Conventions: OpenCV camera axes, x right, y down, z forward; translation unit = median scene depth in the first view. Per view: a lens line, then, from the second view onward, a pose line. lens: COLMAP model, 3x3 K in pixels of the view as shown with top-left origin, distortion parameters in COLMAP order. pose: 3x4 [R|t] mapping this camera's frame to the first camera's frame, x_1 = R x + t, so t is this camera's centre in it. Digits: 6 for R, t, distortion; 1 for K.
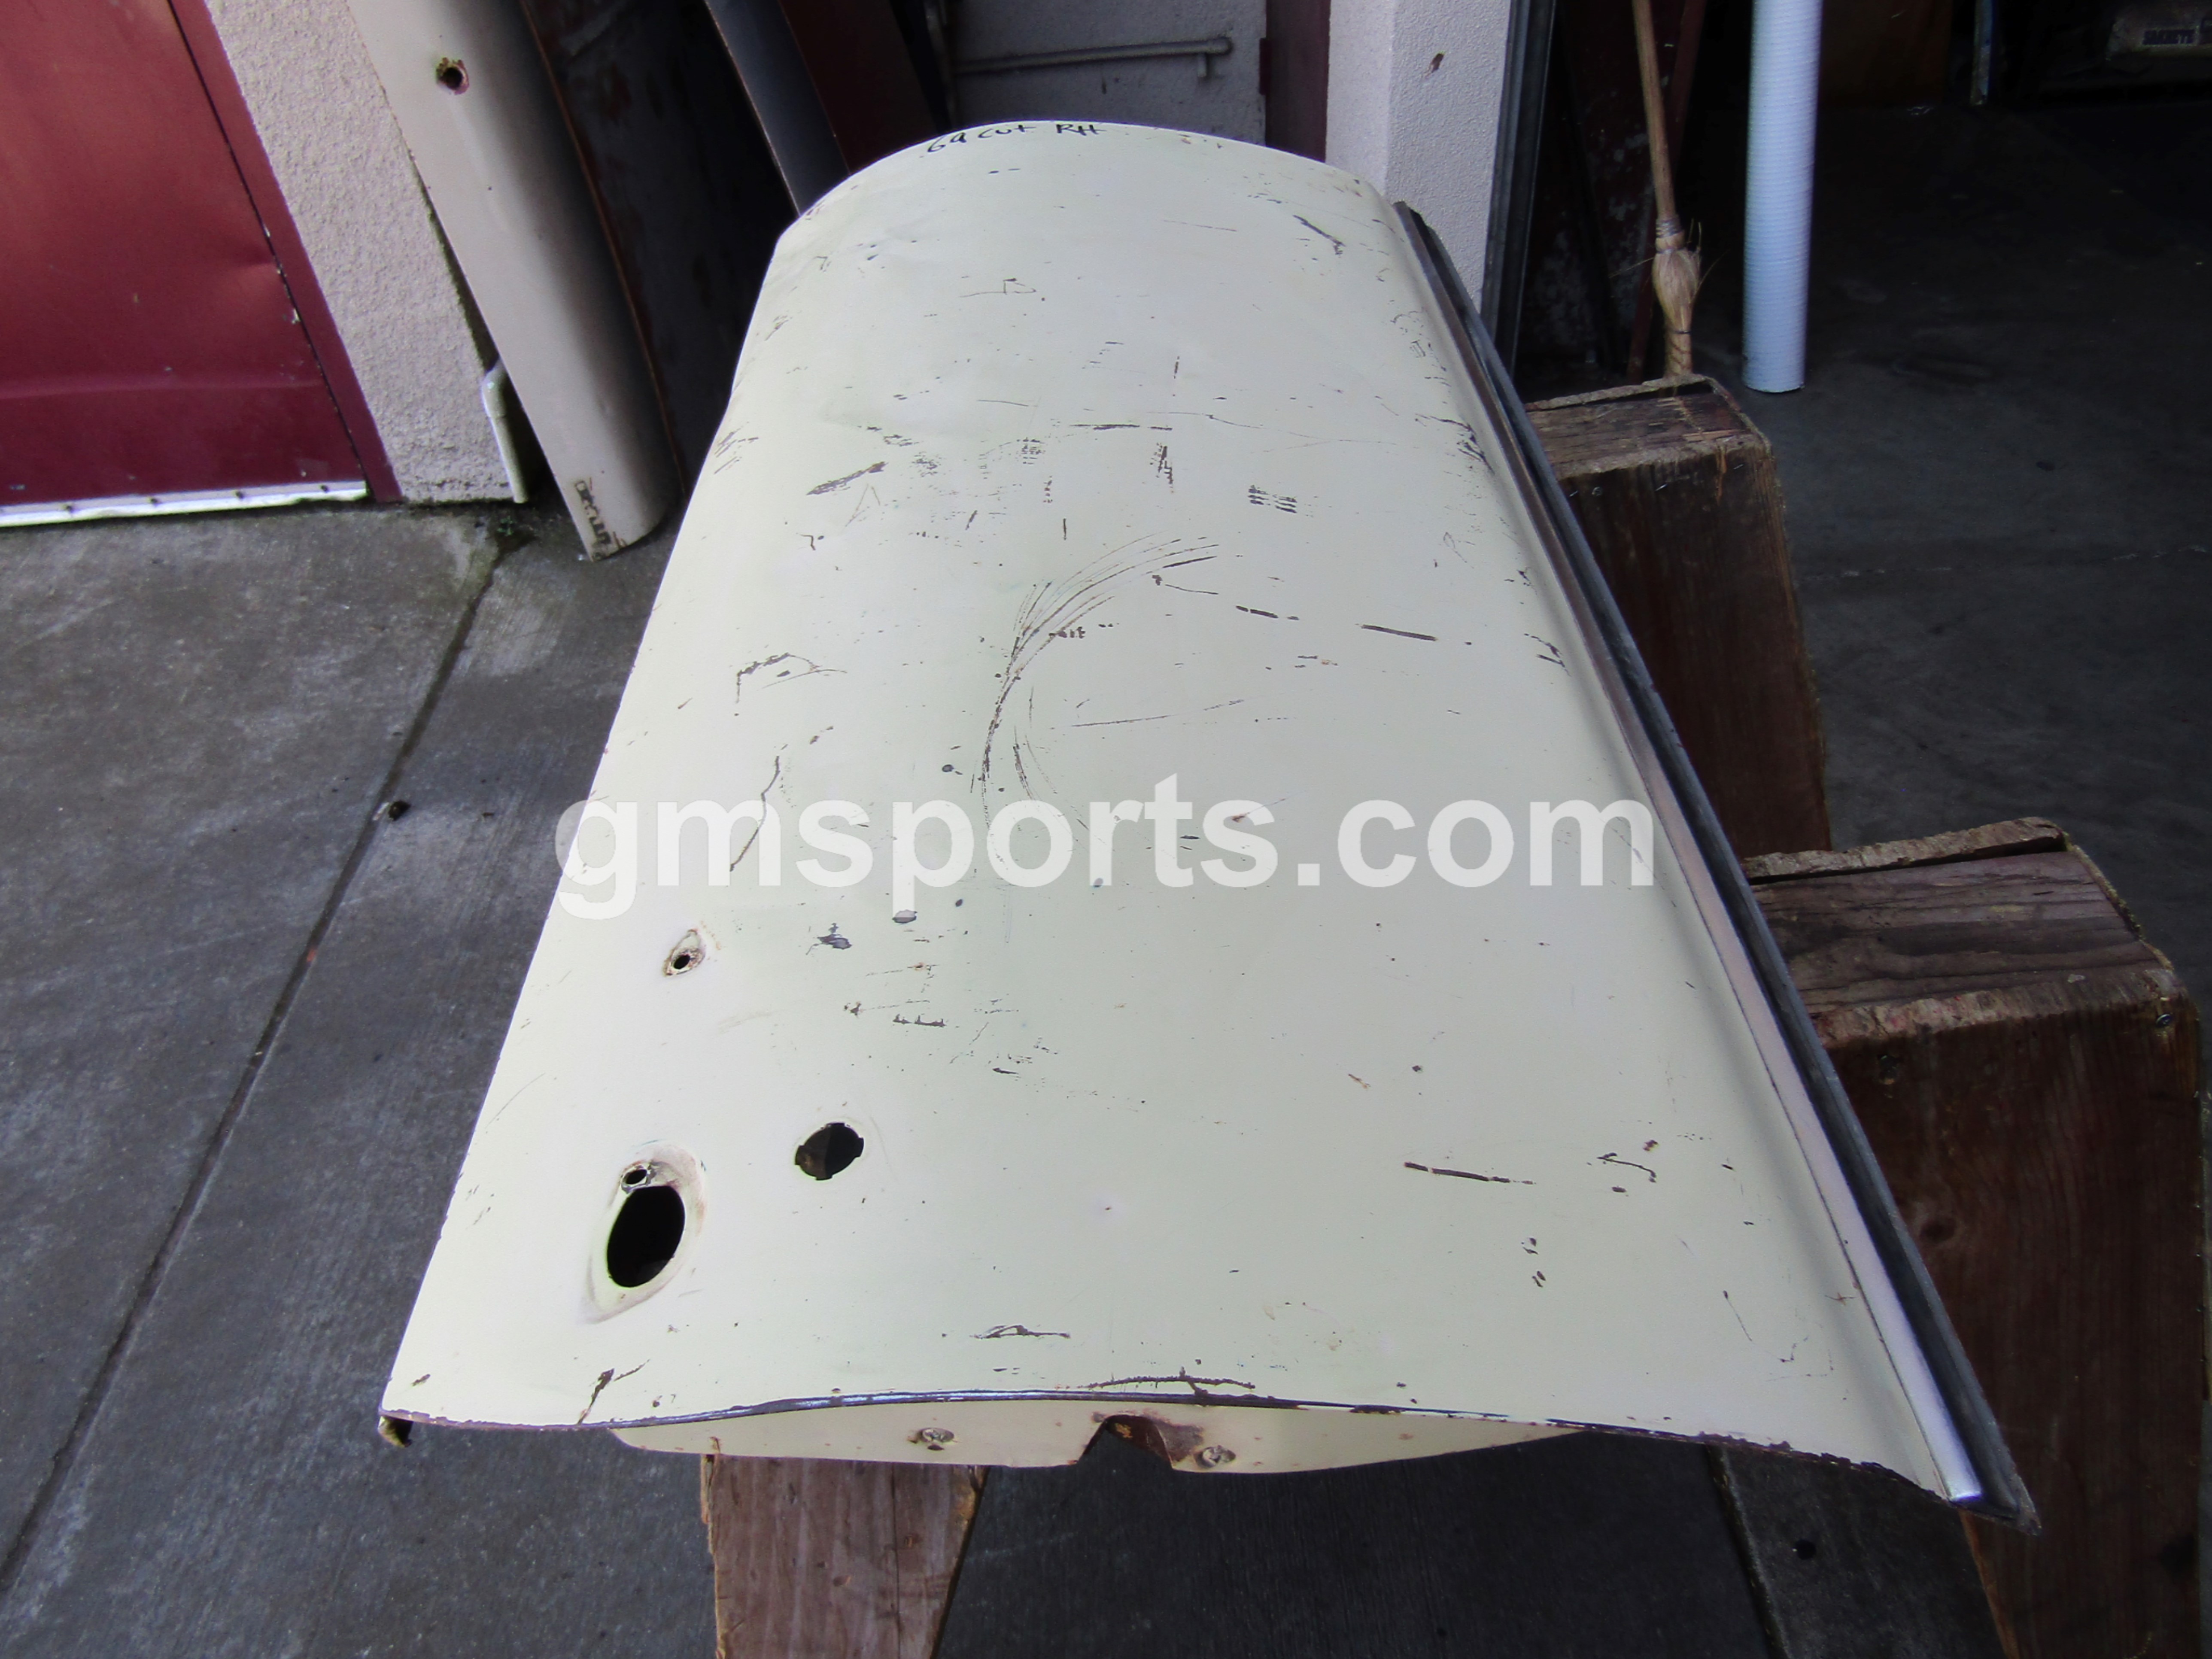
lens RADIAL K [[1576.9, 0, 1105.3], [0, 1576.9, 830.7], [0, 0, 1]] dist [-0.010222, 0.006257]
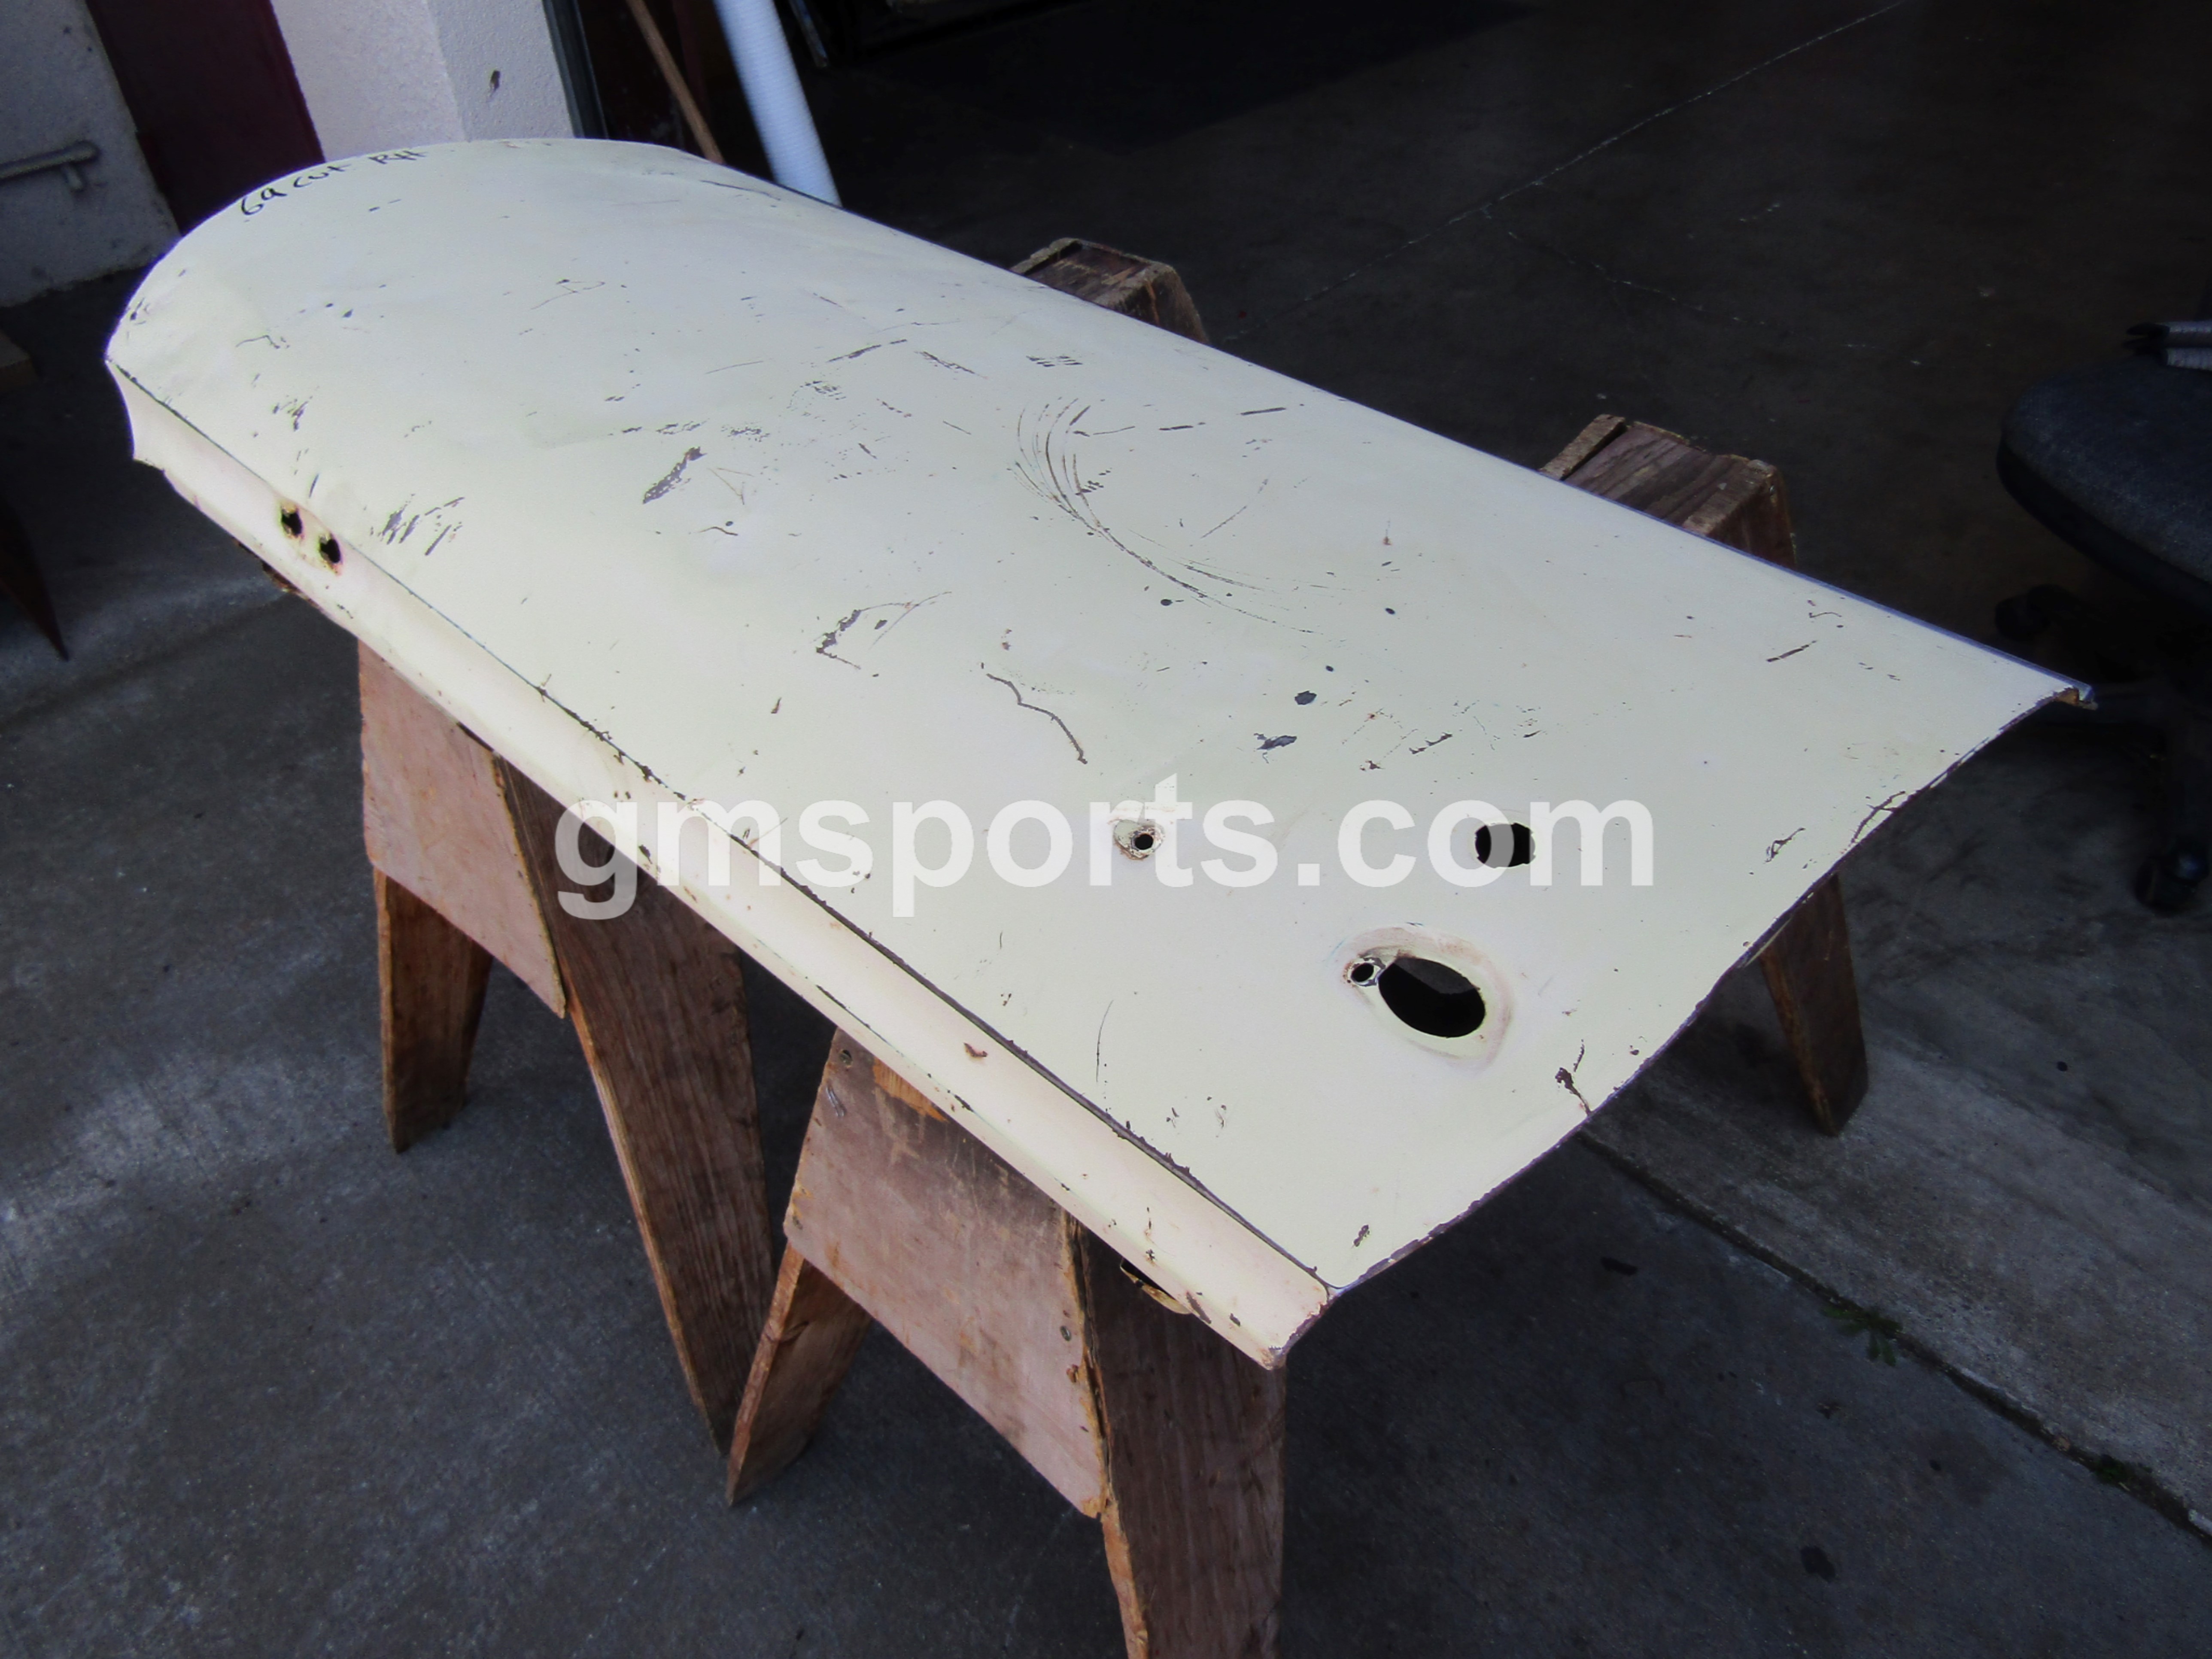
lens RADIAL K [[1576.9, 0, 1112.1], [0, 1576.9, 828.5], [0, 0, 1]] dist [-0.010222, 0.006257]
pose [[0.724174, -0.430925, 0.538400, -0.622118], [0.444416, 0.888606, 0.113463, -0.034279], [-0.527320, 0.157107, 0.835016, 0.147089]]
